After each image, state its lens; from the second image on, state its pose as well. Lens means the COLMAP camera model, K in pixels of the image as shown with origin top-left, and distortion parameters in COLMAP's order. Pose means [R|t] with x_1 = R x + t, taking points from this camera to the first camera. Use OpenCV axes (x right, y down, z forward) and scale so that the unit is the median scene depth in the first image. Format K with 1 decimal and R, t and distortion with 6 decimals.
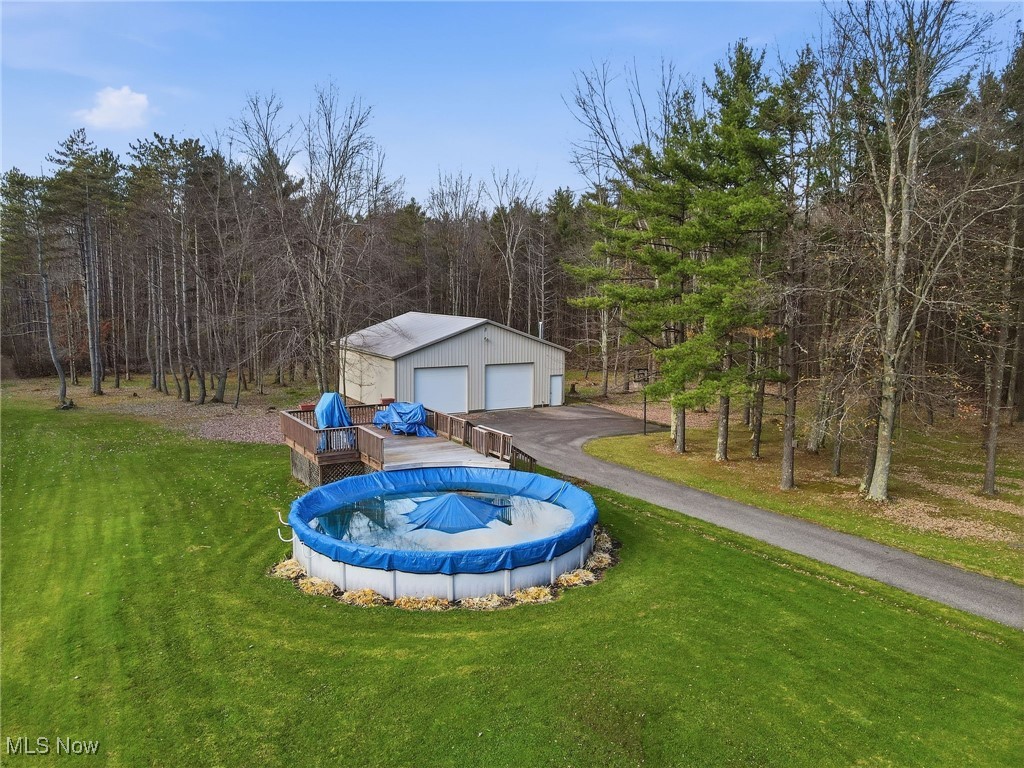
lens RADIAL K [[715.7, 0, 510.2], [0, 715.7, 383.0], [0, 0, 1]] dist [-0.001622, 0.001729]
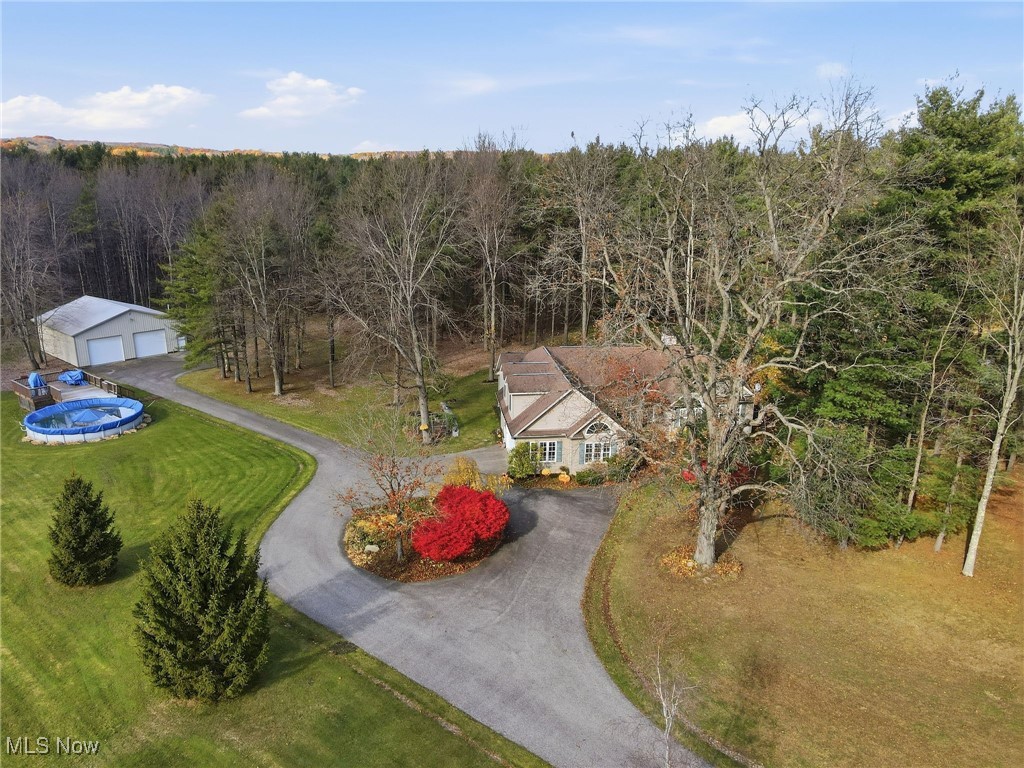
lens RADIAL K [[715.7, 0, 513.9], [0, 715.7, 382.6], [0, 0, 1]] dist [-0.001622, 0.001729]
pose [[0.942701, -0.088213, 0.321765, 0.533184], [0.035867, 0.985620, 0.165128, -0.316497], [-0.331704, -0.144126, 0.932309, -1.933343]]
